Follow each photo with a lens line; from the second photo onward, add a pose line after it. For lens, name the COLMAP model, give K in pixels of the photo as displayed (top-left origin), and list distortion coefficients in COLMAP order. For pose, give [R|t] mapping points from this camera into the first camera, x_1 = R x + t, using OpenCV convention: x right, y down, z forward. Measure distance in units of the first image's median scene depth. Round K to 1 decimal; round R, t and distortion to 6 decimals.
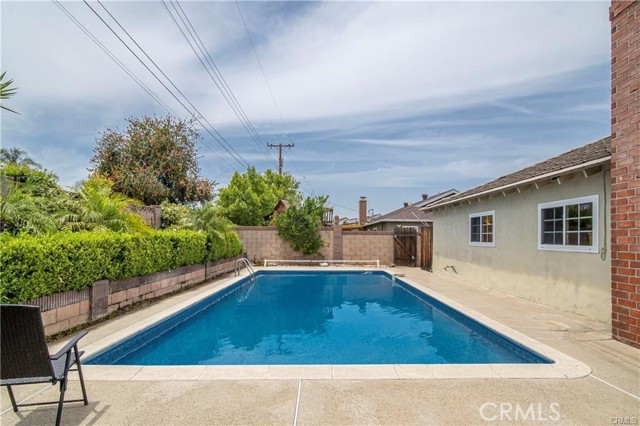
lens RADIAL K [[341.8, 0, 324.1], [0, 341.8, 238.5], [0, 0, 1]] dist [0.001103, -0.000073]
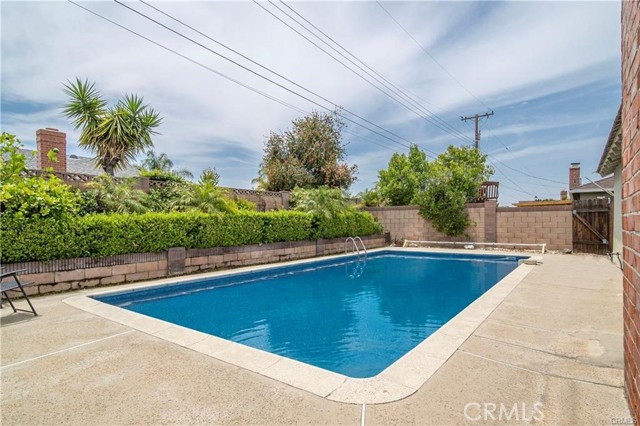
lens RADIAL K [[341.8, 0, 329.7], [0, 341.8, 227.1], [0, 0, 1]] dist [0.001103, -0.000073]
pose [[0.798552, -0.003817, -0.601914, 0.236179], [0.012007, 0.999882, 0.009588, 0.013108], [0.601806, -0.014883, 0.798504, 0.097799]]
